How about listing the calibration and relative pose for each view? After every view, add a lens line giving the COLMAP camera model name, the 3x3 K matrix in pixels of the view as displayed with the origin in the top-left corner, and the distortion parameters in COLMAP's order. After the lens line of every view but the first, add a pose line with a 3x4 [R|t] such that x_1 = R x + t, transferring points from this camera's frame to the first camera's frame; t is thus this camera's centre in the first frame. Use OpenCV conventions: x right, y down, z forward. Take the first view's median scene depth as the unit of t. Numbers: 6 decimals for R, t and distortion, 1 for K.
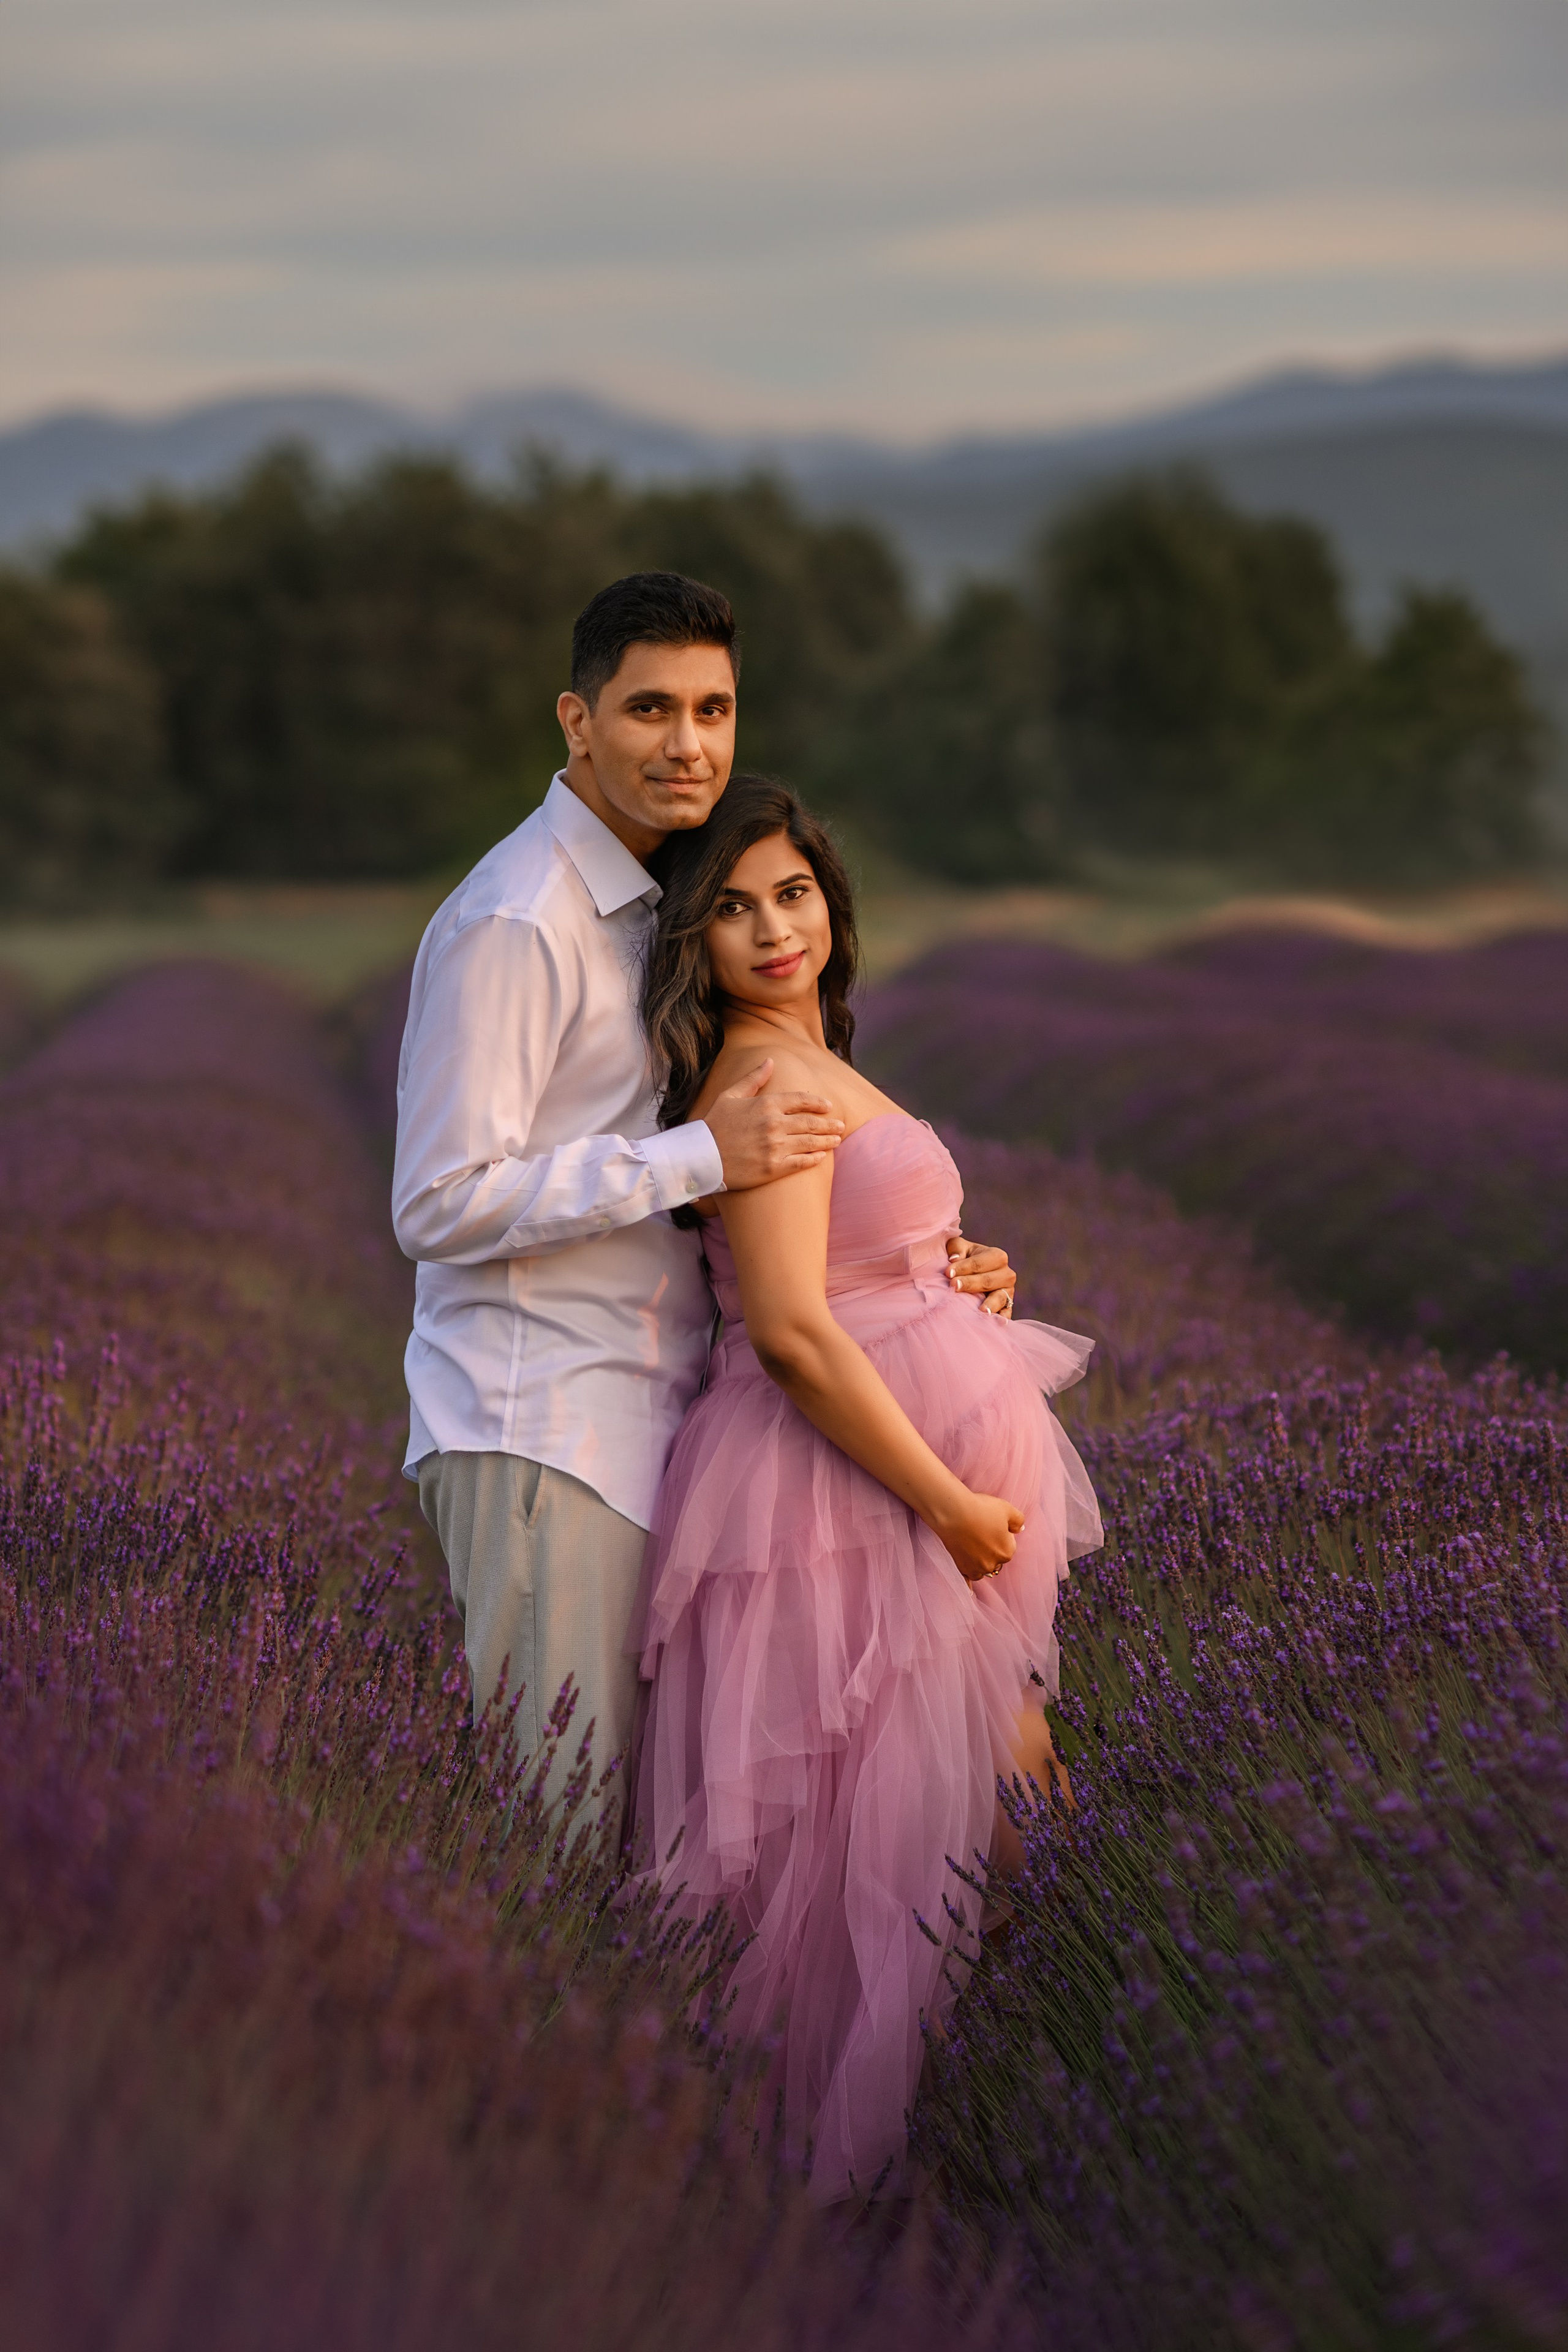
lens RADIAL K [[5756.6, 0, 784.9], [0, 5756.6, 1176.9], [0, 0, 1]] dist [3.086594, 0.091686]
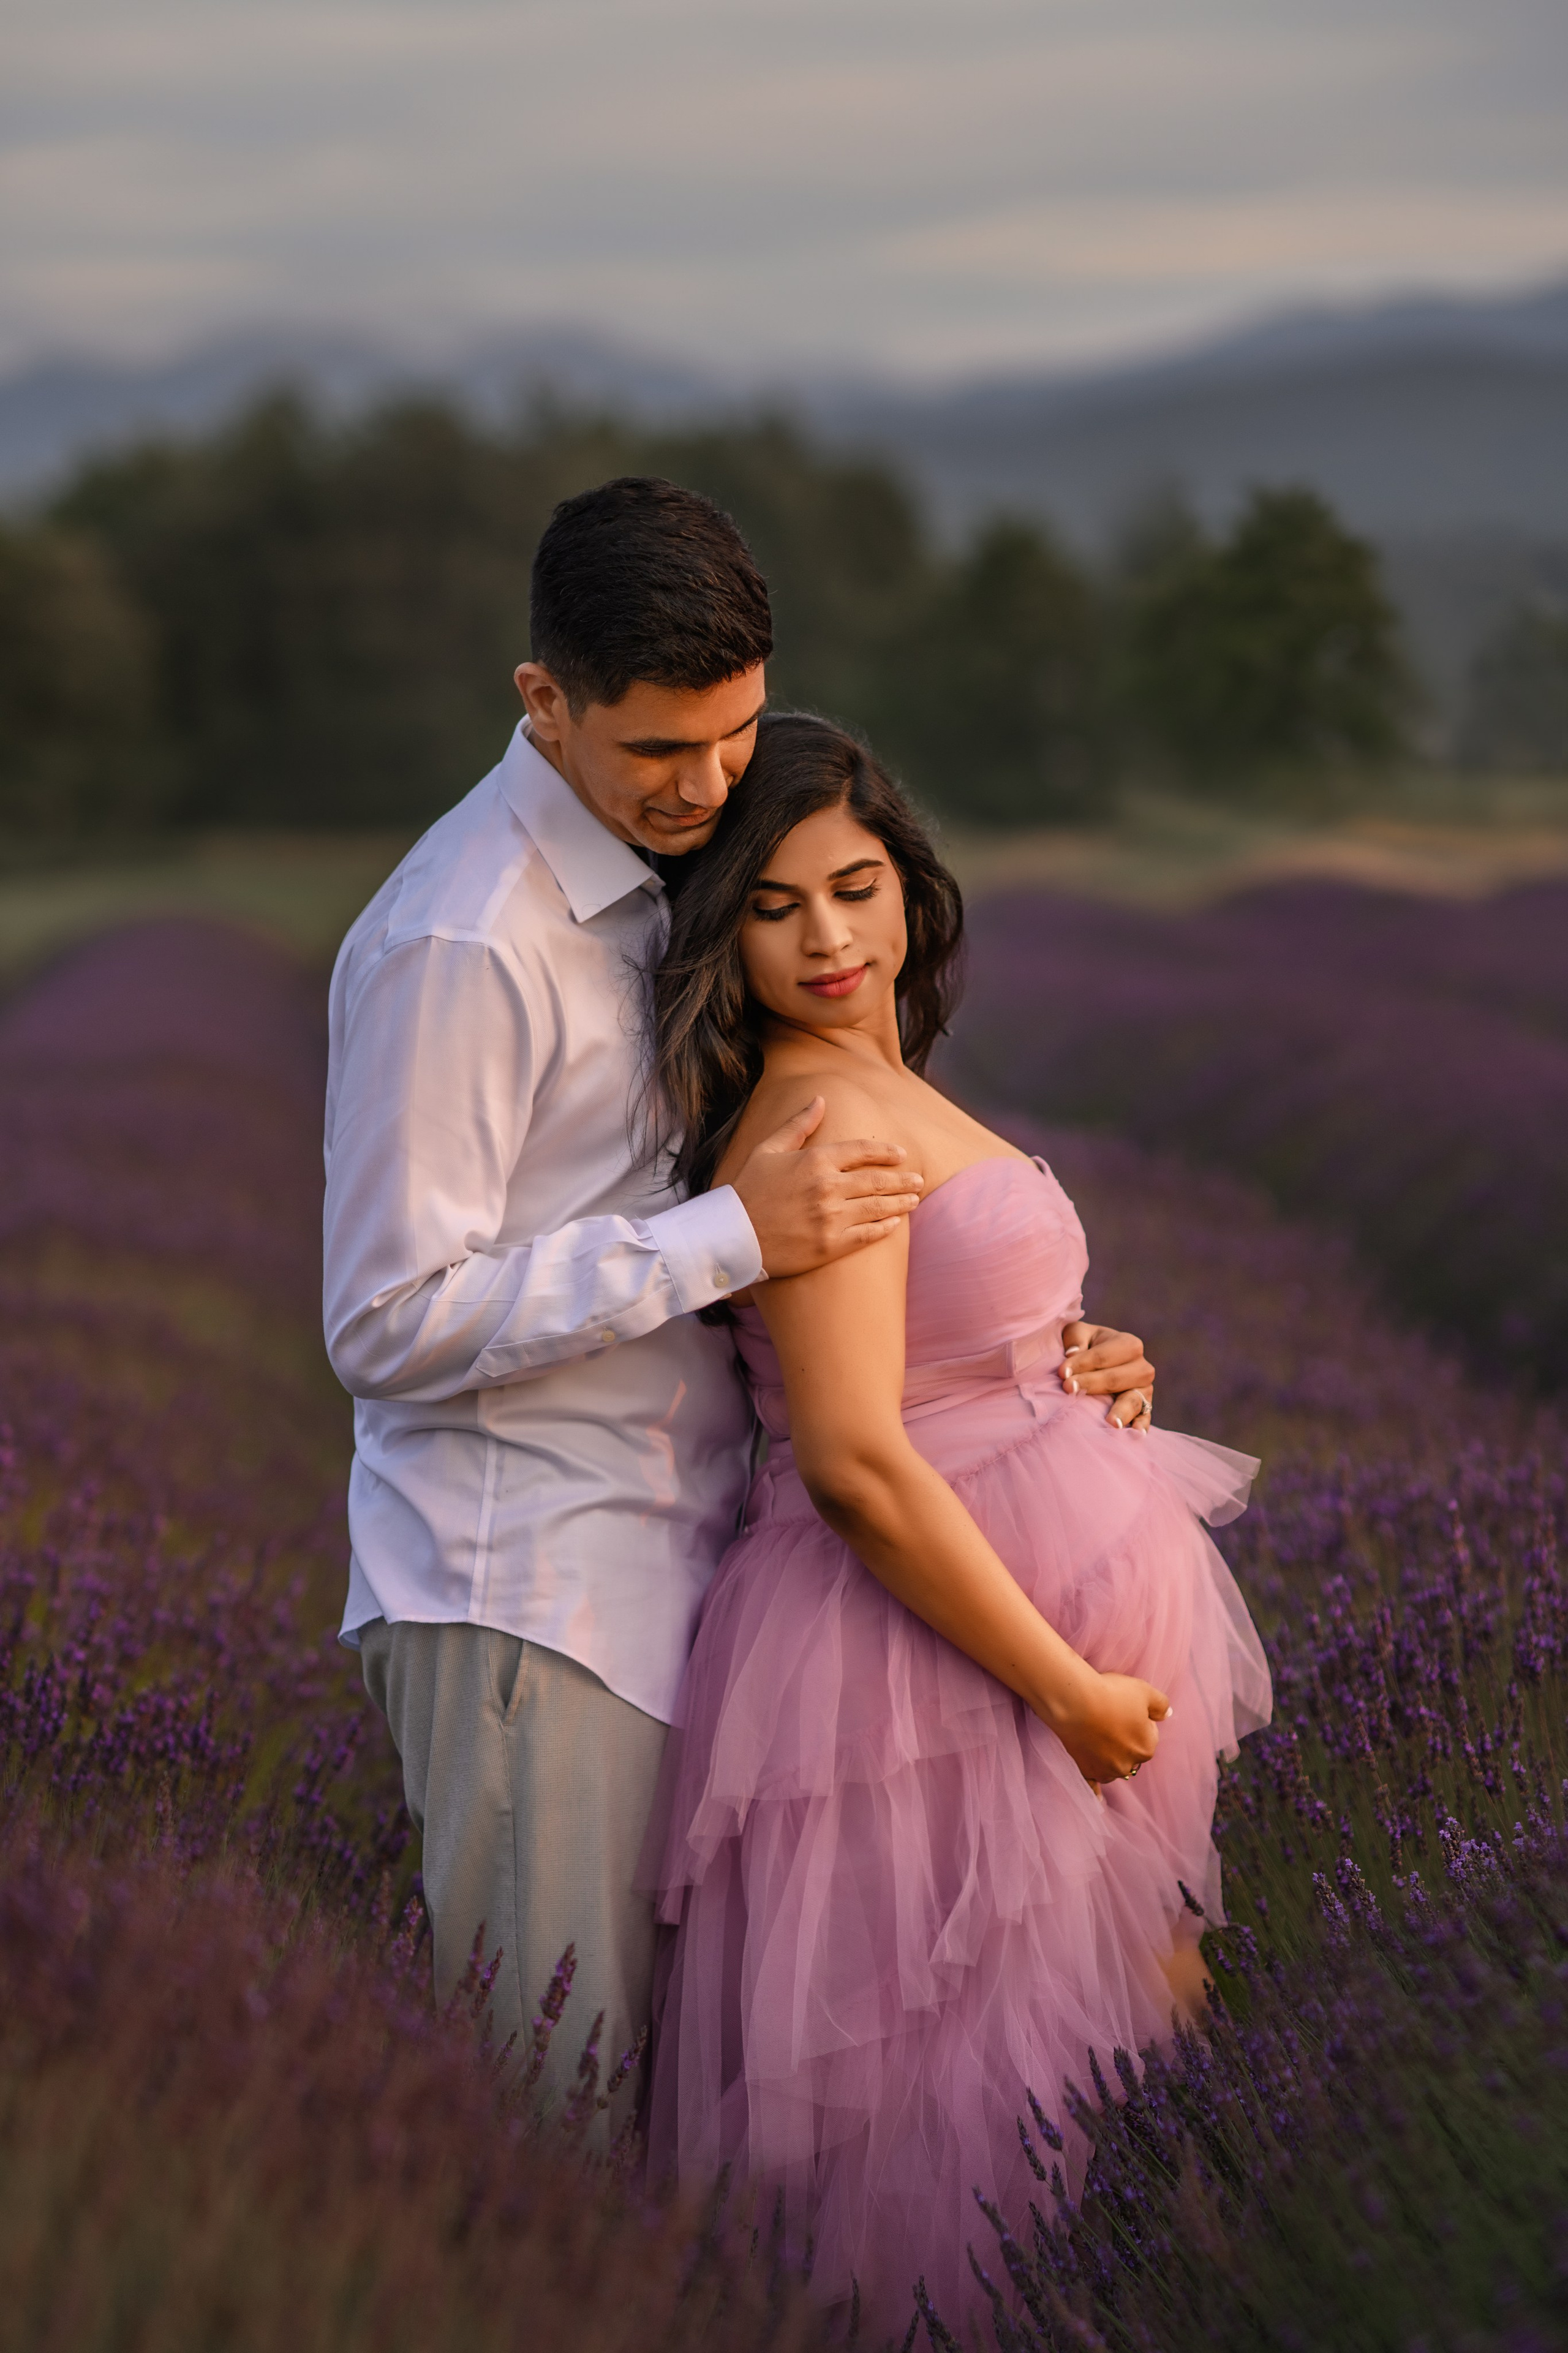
lens RADIAL K [[5758.6, 0, 784.9], [0, 5758.6, 1177.4], [0, 0, 1]] dist [3.086594, 0.091686]
pose [[0.999951, -0.006330, -0.007628, -0.002070], [0.006449, 0.999857, 0.015640, -0.021545], [0.007528, -0.015688, 0.999849, 0.245006]]
